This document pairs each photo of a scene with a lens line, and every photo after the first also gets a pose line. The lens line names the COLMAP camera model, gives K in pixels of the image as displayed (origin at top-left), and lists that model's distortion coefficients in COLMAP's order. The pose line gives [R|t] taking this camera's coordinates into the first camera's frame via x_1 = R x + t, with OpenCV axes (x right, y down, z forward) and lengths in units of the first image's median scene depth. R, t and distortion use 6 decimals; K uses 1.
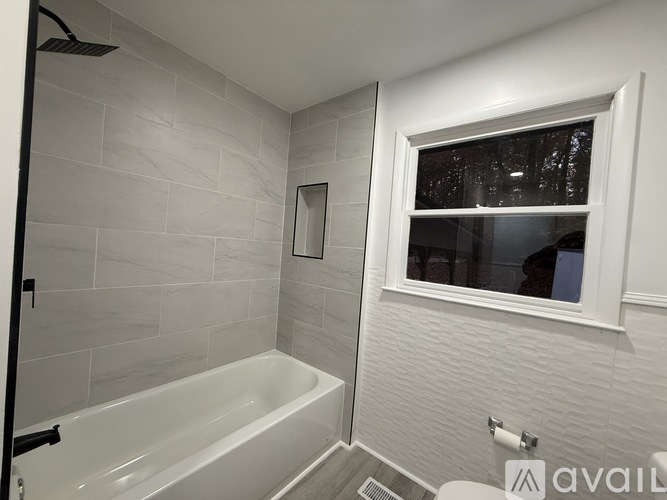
lens RADIAL K [[261.9, 0, 333.9], [0, 261.9, 251.6], [0, 0, 1]] dist [-0.006463, -0.000087]
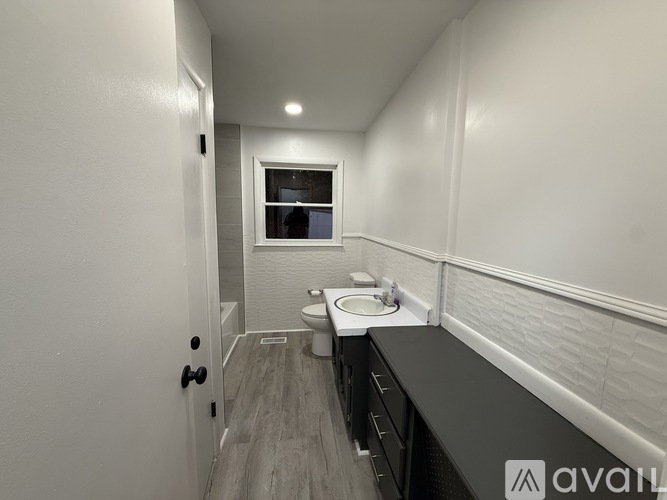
lens RADIAL K [[261.9, 0, 329.7], [0, 261.9, 246.4], [0, 0, 1]] dist [-0.006463, -0.000087]
pose [[0.671839, -0.158749, 0.723486, -0.841040], [0.043312, 0.983511, 0.175584, -0.164025], [-0.739430, -0.086628, 0.667637, -0.654210]]
